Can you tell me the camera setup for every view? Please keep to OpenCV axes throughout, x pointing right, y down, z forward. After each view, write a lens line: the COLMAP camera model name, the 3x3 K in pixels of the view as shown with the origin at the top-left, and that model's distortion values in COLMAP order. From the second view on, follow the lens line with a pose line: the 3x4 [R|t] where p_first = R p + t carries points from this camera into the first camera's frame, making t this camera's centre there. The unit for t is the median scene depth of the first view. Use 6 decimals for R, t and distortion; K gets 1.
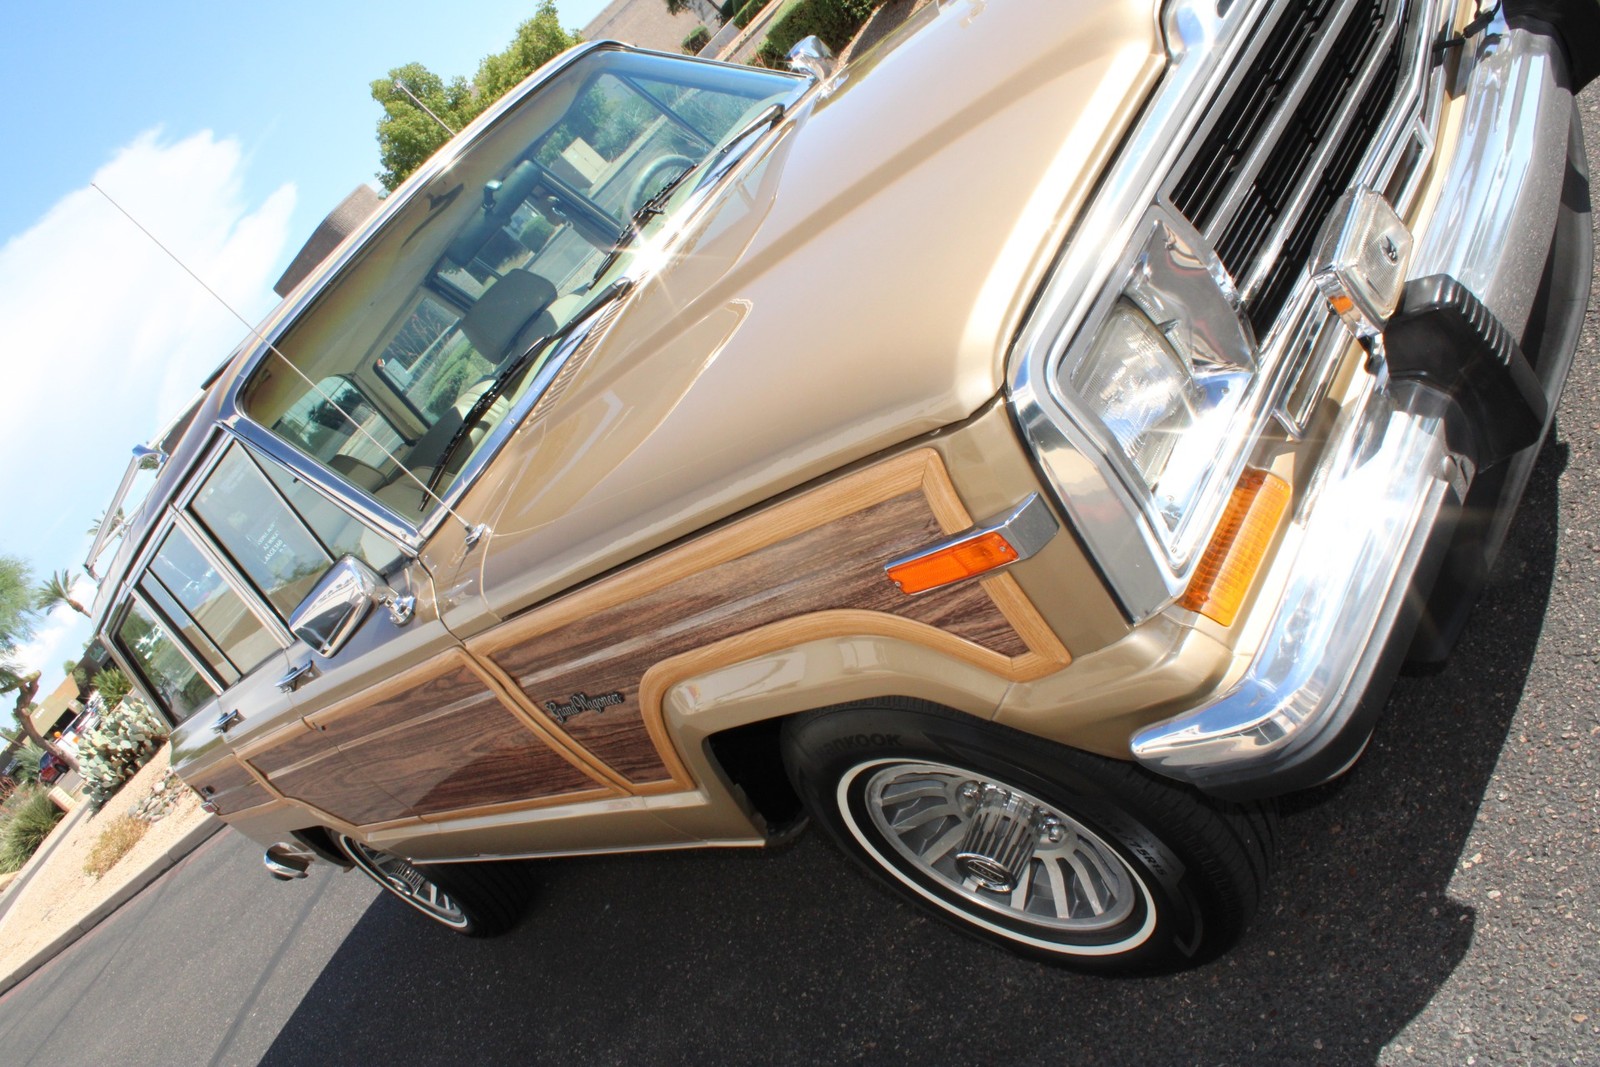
lens RADIAL K [[1353.1, 0, 808.9], [0, 1353.1, 534.6], [0, 0, 1]] dist [-0.164429, 0.137982]
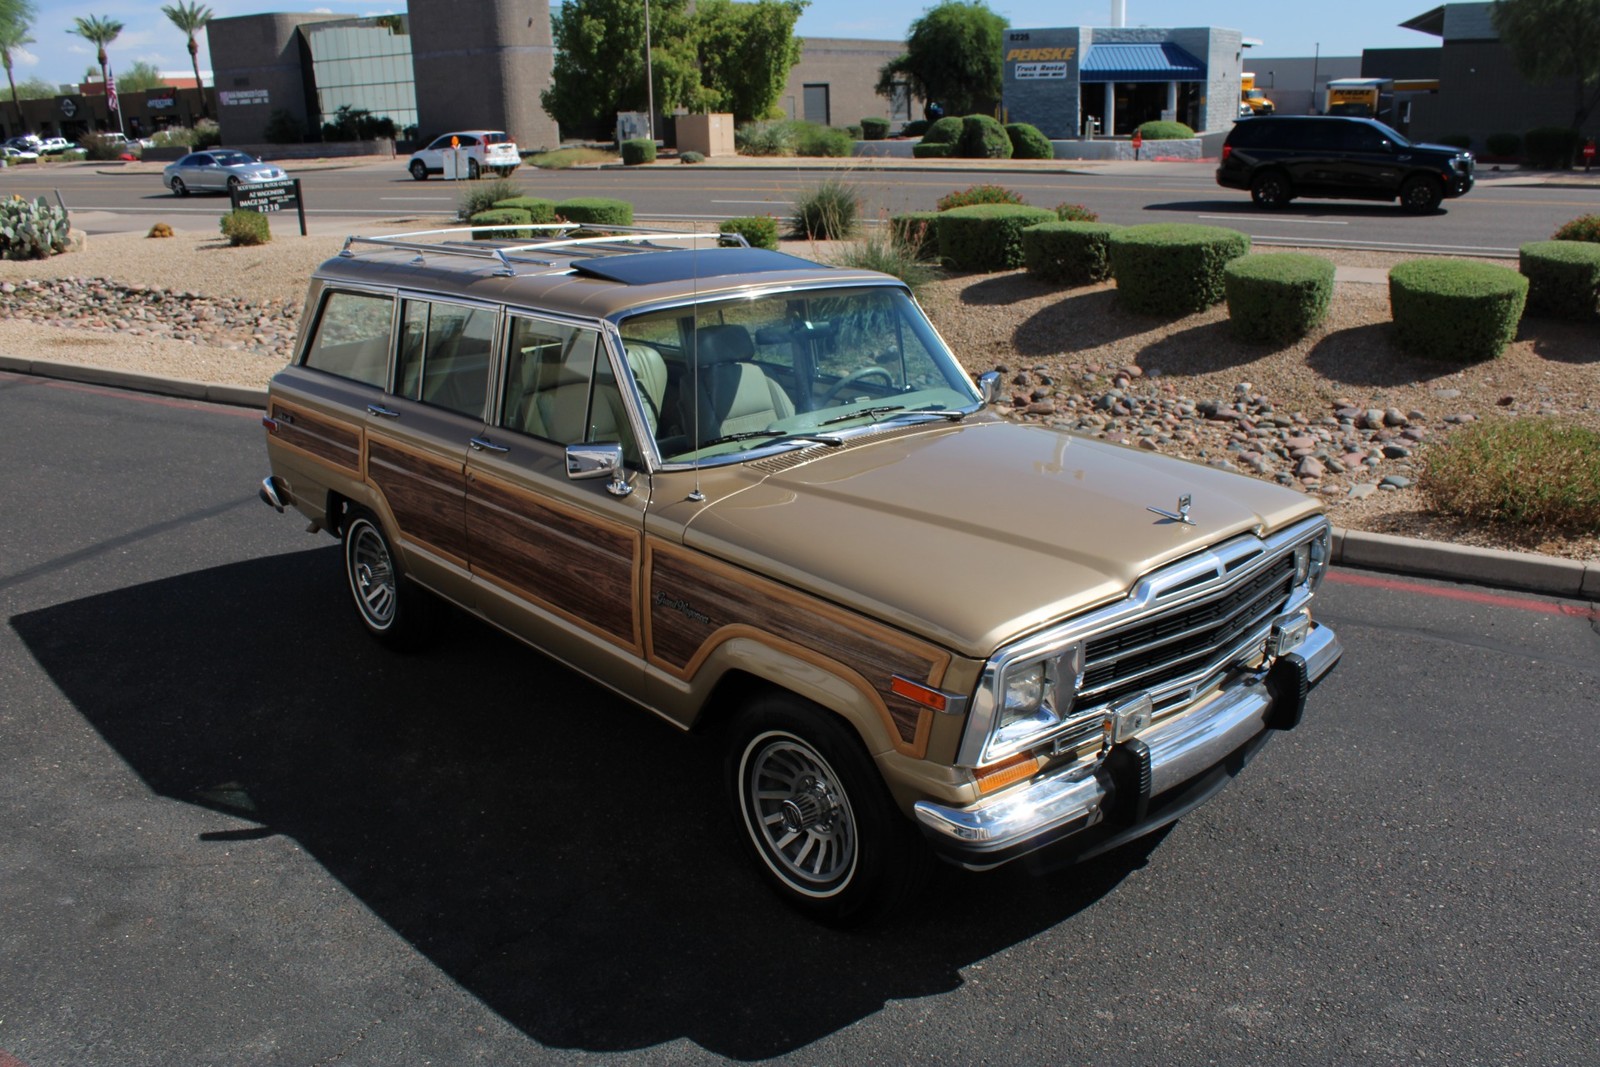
lens RADIAL K [[1353.1, 0, 804.8], [0, 1353.1, 522.8], [0, 0, 1]] dist [-0.164429, 0.137982]
pose [[0.714121, 0.693386, 0.096159, -0.322513], [-0.684854, 0.720465, -0.109105, 0.136353], [-0.144931, 0.012060, 0.989368, -0.900387]]
